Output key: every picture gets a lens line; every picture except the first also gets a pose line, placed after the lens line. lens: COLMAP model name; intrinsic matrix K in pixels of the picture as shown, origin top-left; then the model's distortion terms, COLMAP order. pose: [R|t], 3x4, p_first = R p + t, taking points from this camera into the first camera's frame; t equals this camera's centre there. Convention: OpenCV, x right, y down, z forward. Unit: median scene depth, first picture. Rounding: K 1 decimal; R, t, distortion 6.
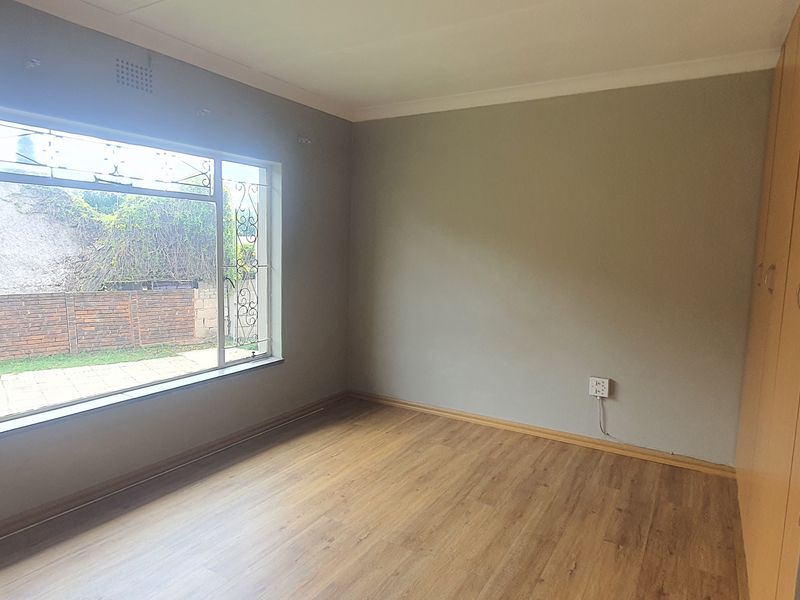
lens RADIAL K [[508.9, 0, 401.7], [0, 508.9, 299.4], [0, 0, 1]] dist [0.019204, -0.015398]
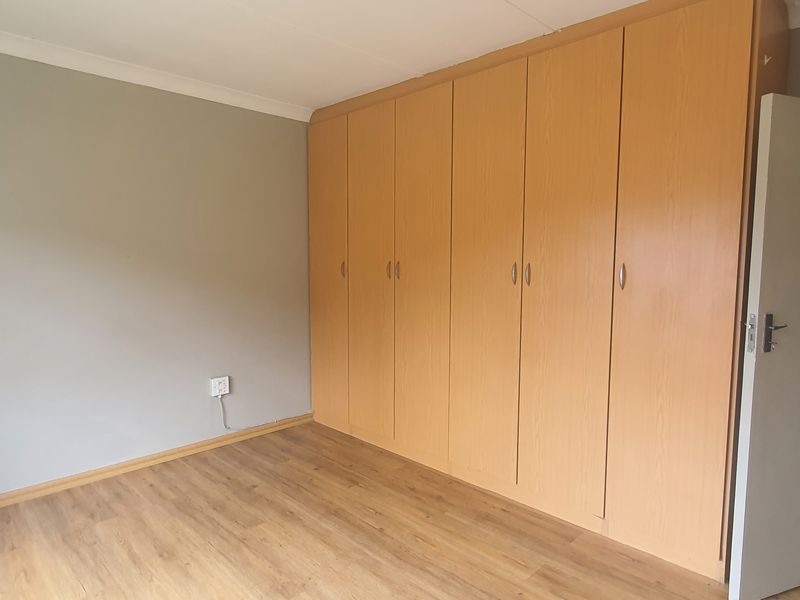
lens RADIAL K [[508.9, 0, 374.5], [0, 508.9, 296.6], [0, 0, 1]] dist [0.019204, -0.015398]
pose [[0.255153, -0.095040, 0.962219, -0.555595], [0.108317, 0.991703, 0.069230, -0.051254], [-0.960815, 0.086560, 0.263330, 0.436369]]
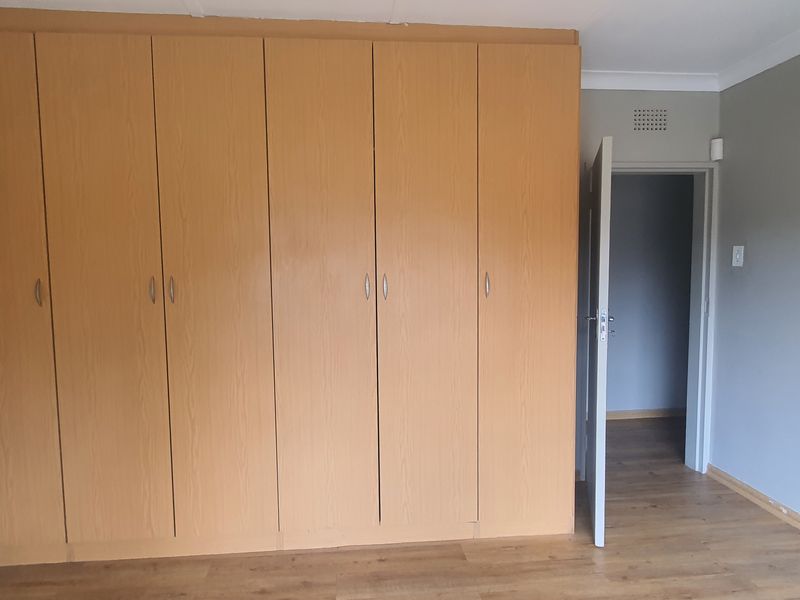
lens RADIAL K [[508.9, 0, 398.8], [0, 508.9, 303.3], [0, 0, 1]] dist [0.019204, -0.015398]
pose [[-0.601182, -0.067303, 0.796273, -0.291001], [0.085820, 0.985246, 0.148069, -0.086949], [-0.794490, 0.157352, -0.586537, 0.837390]]
